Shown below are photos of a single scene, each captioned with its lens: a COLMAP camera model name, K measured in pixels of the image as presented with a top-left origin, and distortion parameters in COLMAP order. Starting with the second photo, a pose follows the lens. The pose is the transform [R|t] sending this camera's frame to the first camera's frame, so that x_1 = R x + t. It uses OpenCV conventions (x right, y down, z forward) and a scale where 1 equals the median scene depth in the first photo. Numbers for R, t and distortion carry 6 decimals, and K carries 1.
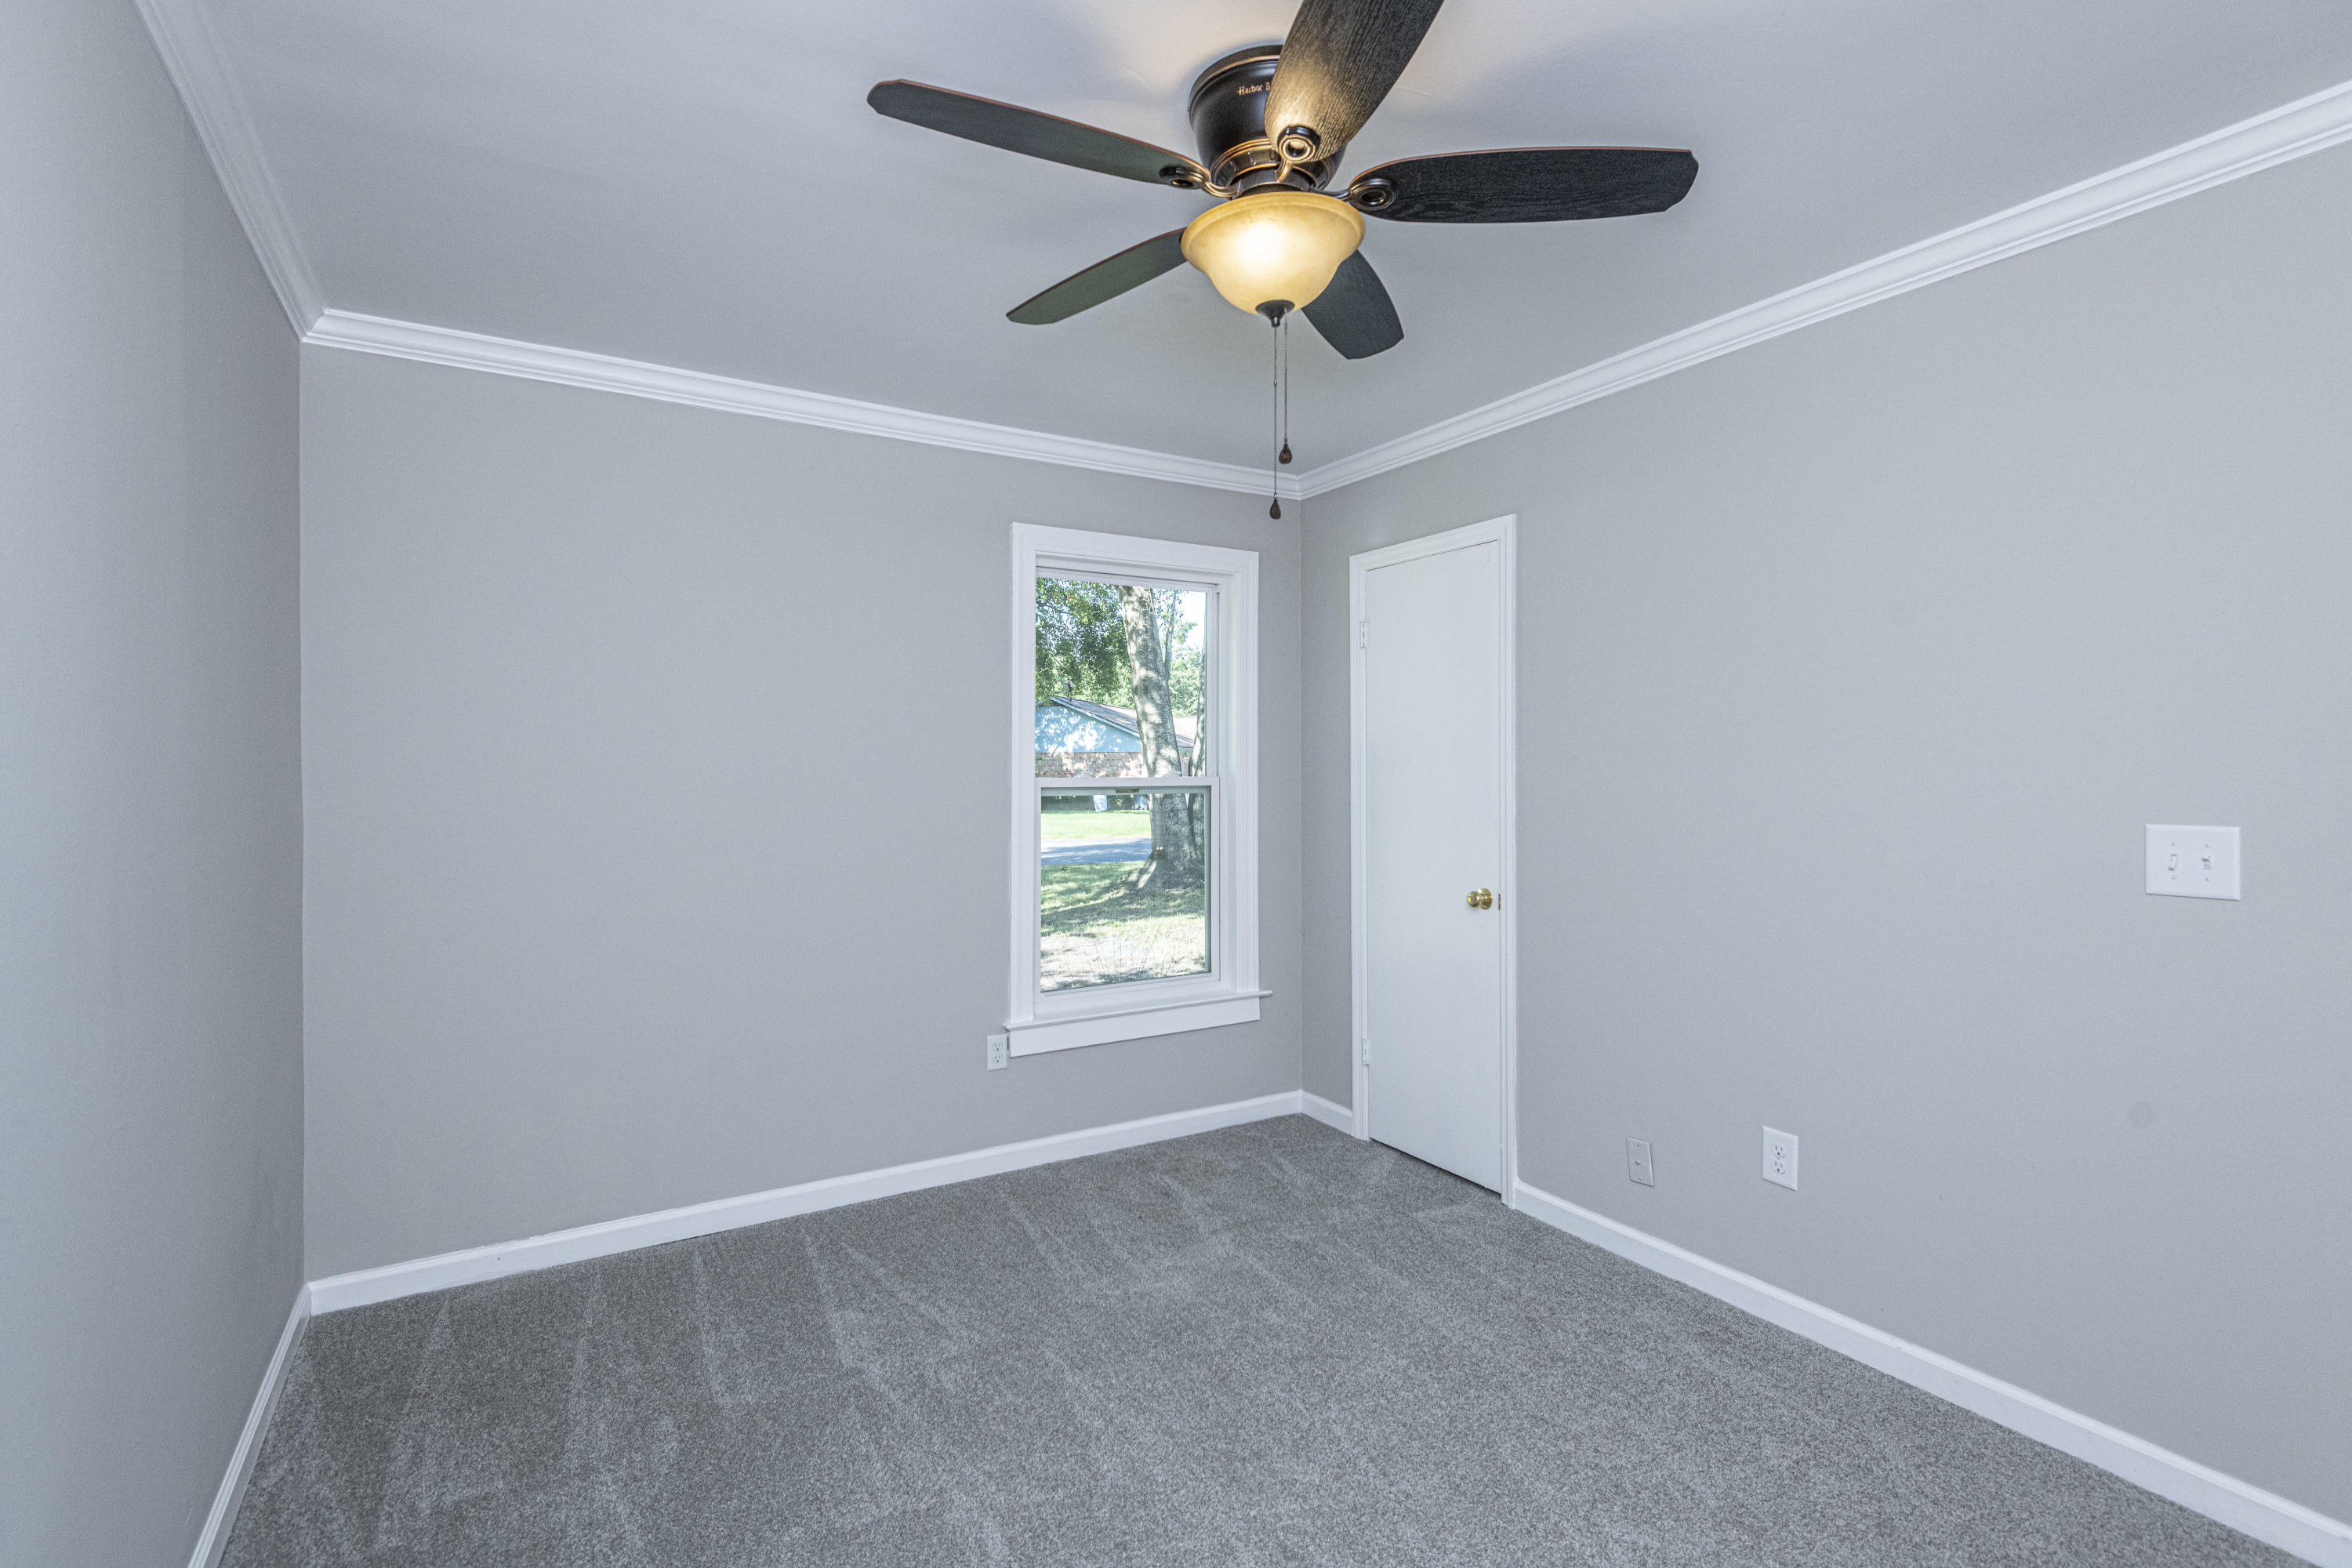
lens RADIAL K [[1084.6, 0, 1183.7], [0, 1084.6, 763.8], [0, 0, 1]] dist [0.041998, -0.024533]
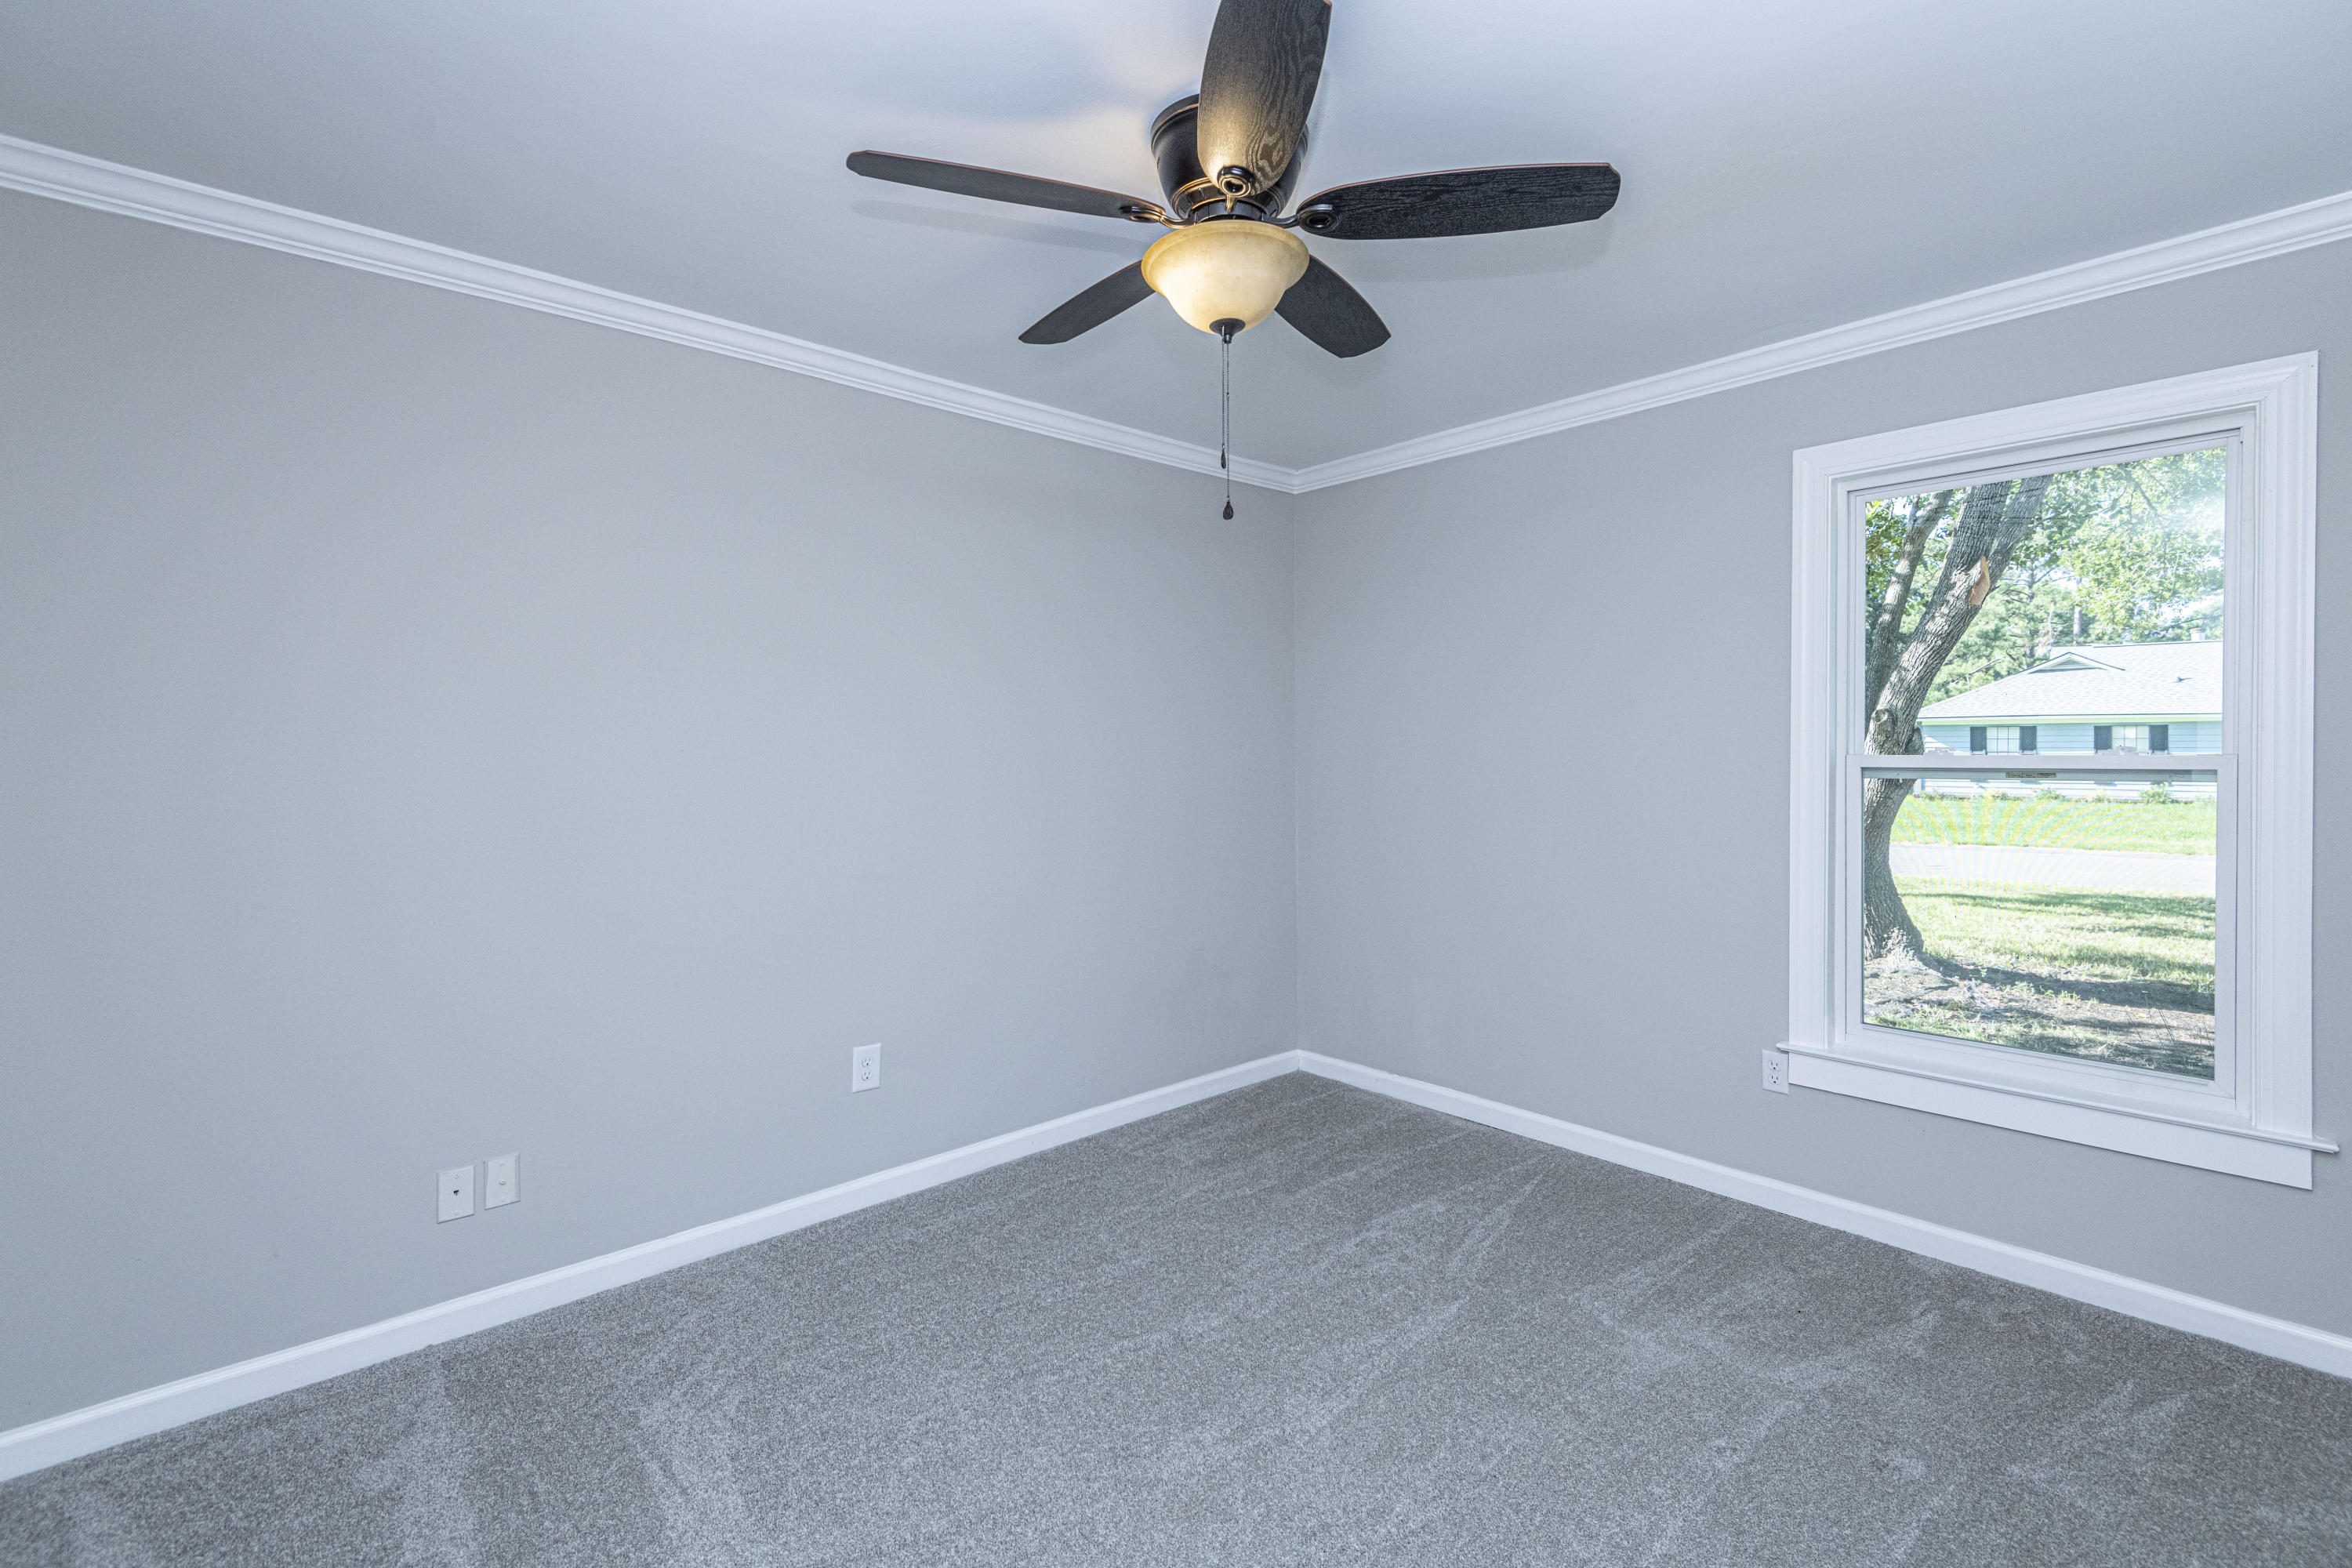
lens RADIAL K [[1084.6, 0, 1183.7], [0, 1084.6, 763.8], [0, 0, 1]] dist [0.041998, -0.024533]
pose [[0.199225, 0.016080, -0.979822, 0.708620], [0.007866, 0.999807, 0.018007, 0.001747], [0.979922, -0.011295, 0.199060, 0.449017]]
